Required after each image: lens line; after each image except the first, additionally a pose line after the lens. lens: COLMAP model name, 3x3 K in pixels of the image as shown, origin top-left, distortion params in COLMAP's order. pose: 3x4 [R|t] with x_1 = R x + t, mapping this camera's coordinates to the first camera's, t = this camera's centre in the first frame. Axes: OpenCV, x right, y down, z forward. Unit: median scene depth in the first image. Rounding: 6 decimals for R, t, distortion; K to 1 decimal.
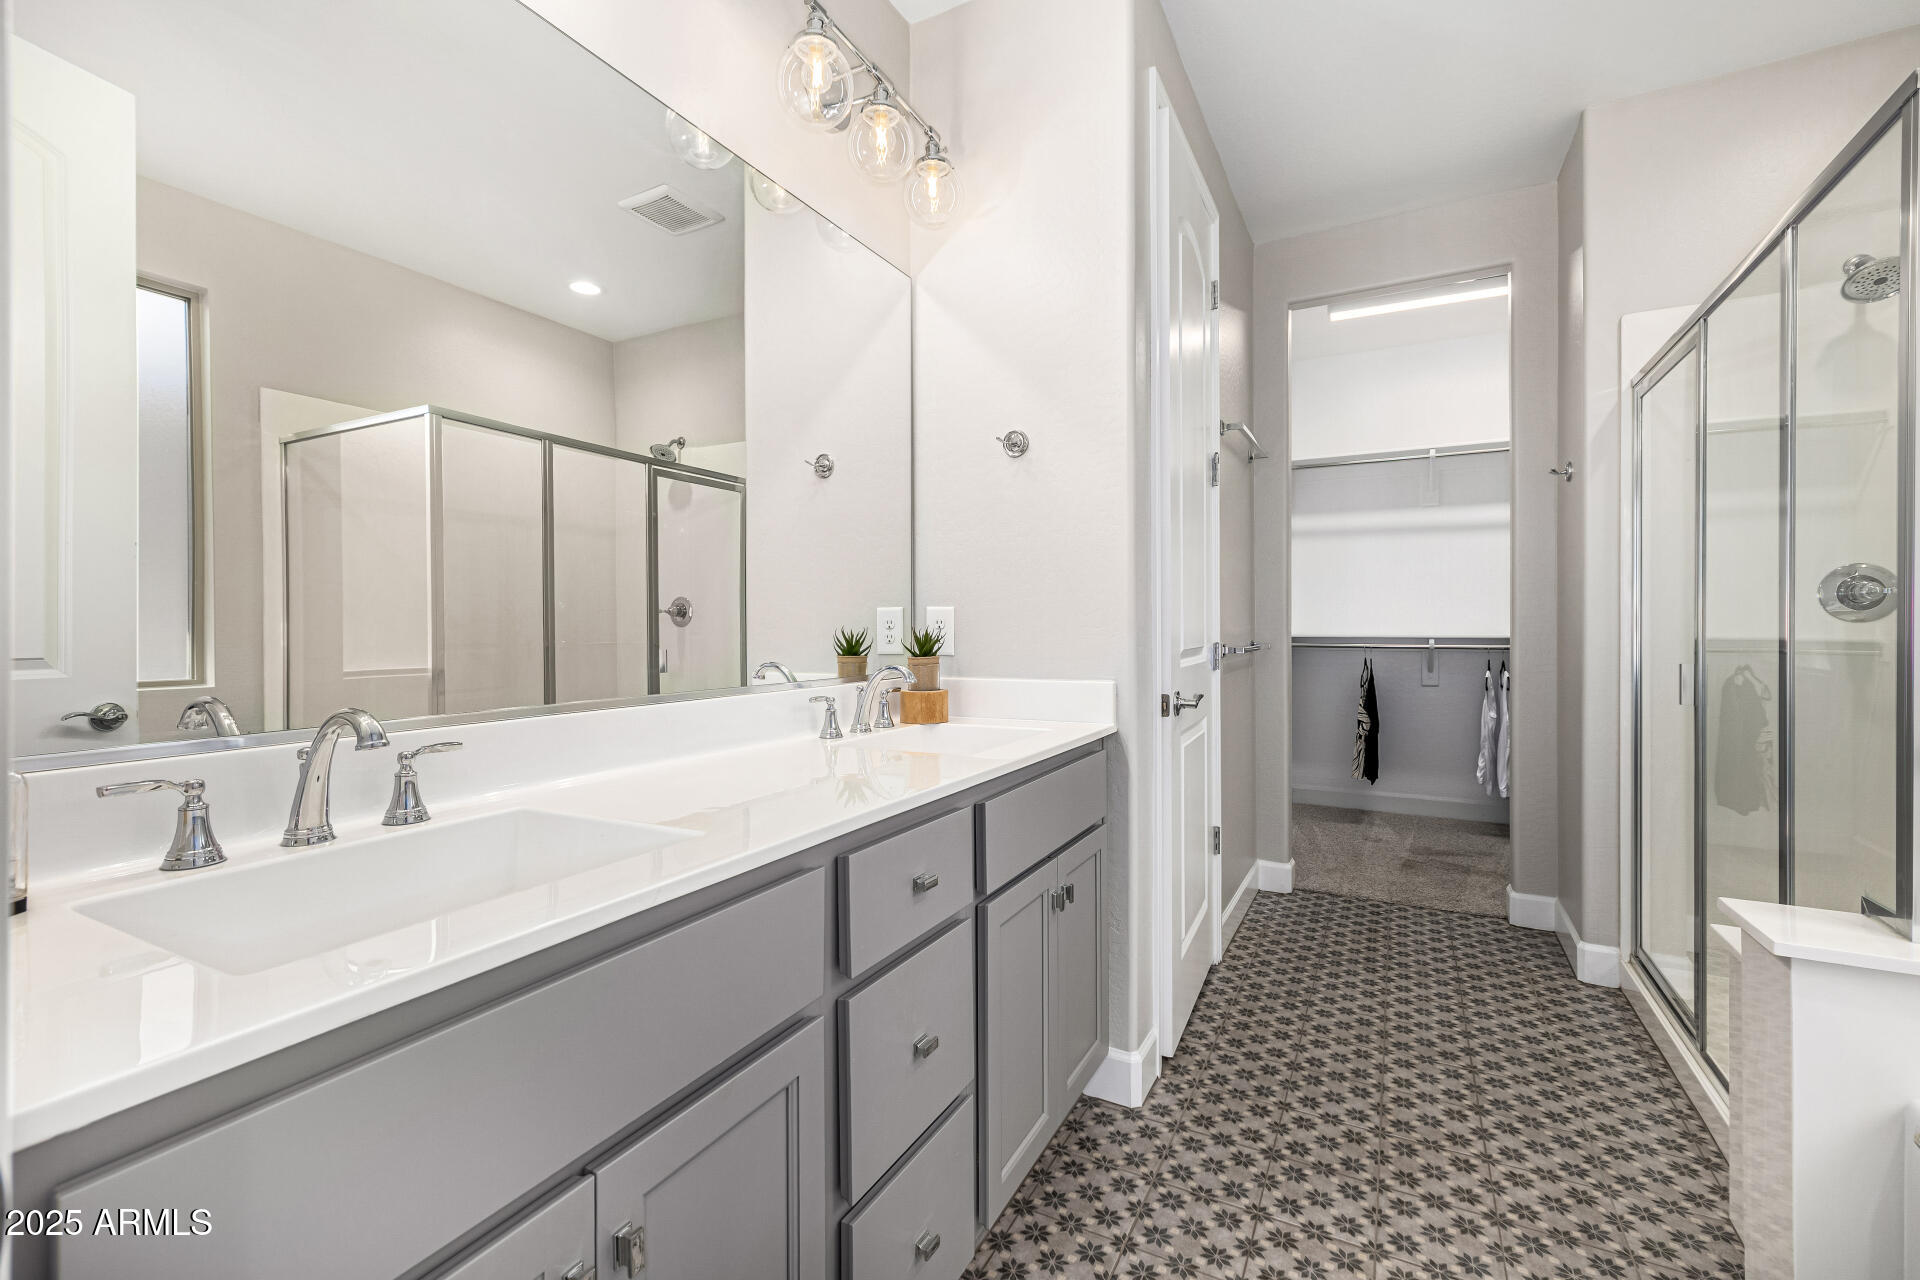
lens RADIAL K [[810.4, 0, 963.1], [0, 810.4, 636.4], [0, 0, 1]] dist [0.002303, 0.000098]
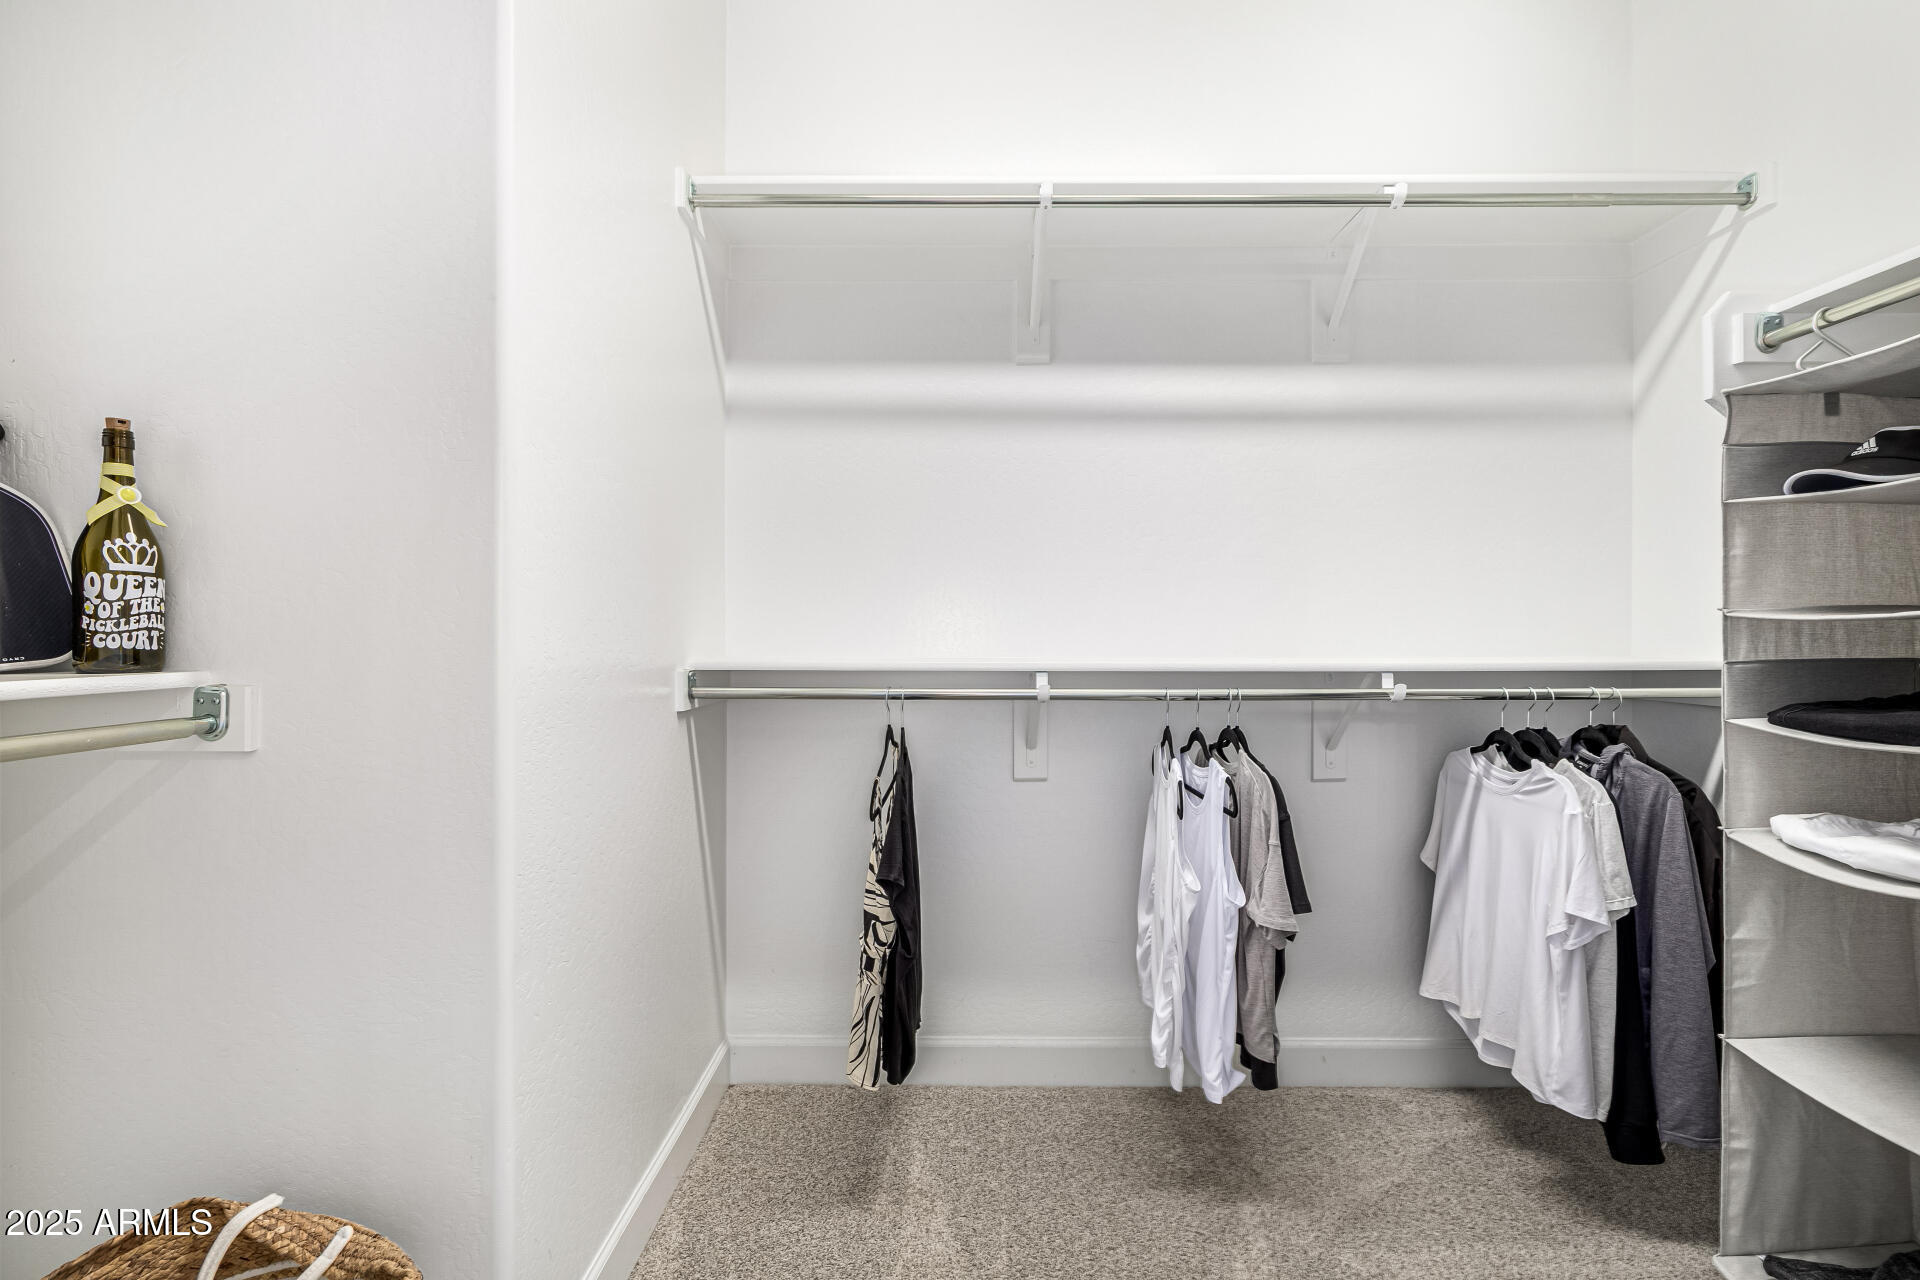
lens RADIAL K [[810.4, 0, 957.9], [0, 810.4, 636.9], [0, 0, 1]] dist [0.002303, 0.000098]
pose [[0.876574, 0.004257, 0.481248, 0.355939], [-0.000140, 0.999963, -0.008590, -0.011328], [-0.481267, 0.007462, 0.876542, 0.678948]]
